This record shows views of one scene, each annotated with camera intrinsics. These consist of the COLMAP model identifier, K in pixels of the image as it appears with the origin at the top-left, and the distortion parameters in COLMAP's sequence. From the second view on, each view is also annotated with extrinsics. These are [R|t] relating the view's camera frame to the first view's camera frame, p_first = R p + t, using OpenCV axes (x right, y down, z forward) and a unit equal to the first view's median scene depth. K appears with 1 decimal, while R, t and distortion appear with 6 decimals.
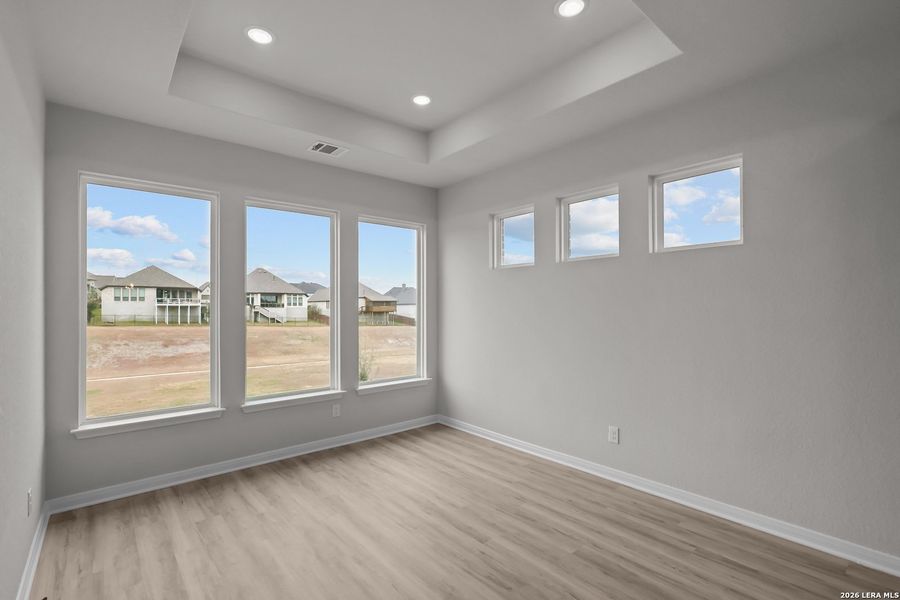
lens RADIAL K [[412.7, 0, 444.7], [0, 412.7, 303.7], [0, 0, 1]] dist [-0.002890, 0.000416]
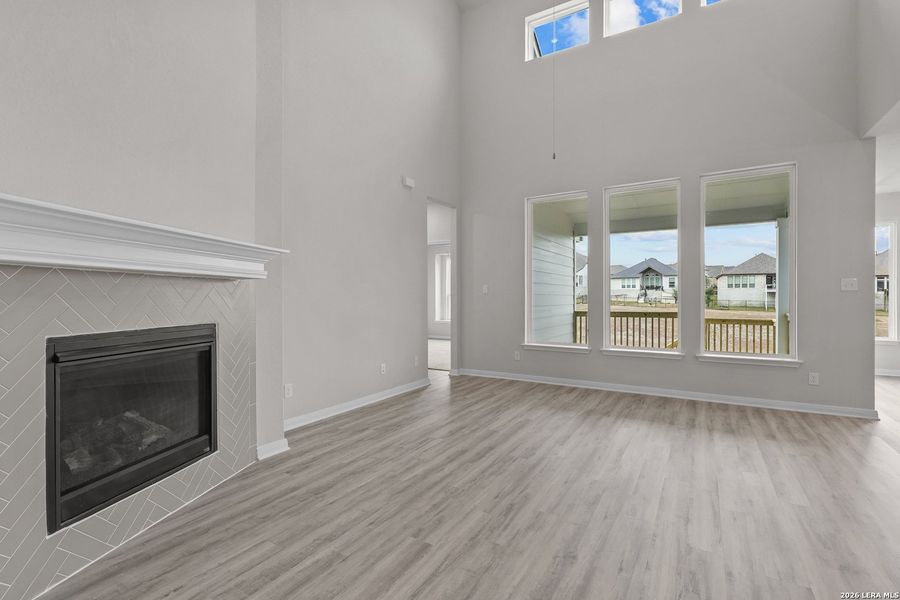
lens RADIAL K [[410.1, 0, 450.0], [0, 410.1, 300.0], [0, 0, 1]] dist [-0.010326, -0.000104]
pose [[0.309683, 0.014480, -0.950730, 0.477754], [0.007351, 0.999818, 0.017622, 0.024736], [0.950811, -0.012446, 0.309520, -1.258223]]
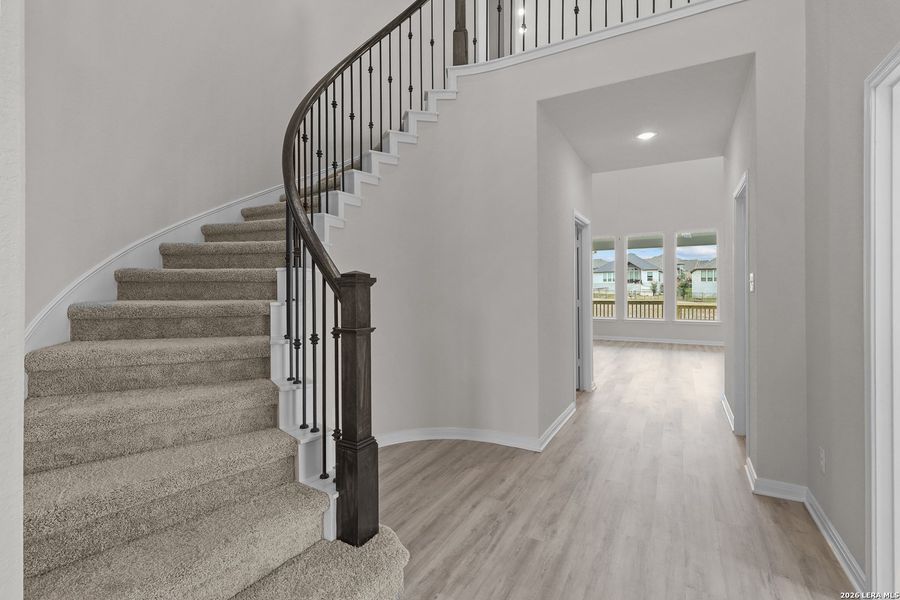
lens RADIAL K [[410.9, 0, 450.0], [0, 410.9, 289.9], [0, 0, 1]] dist [0.000371, 0.000215]
pose [[0.353036, 0.005803, -0.935592, 1.234289], [0.009390, 0.999908, 0.009745, -0.000325], [0.935563, -0.012226, 0.352949, -2.129147]]
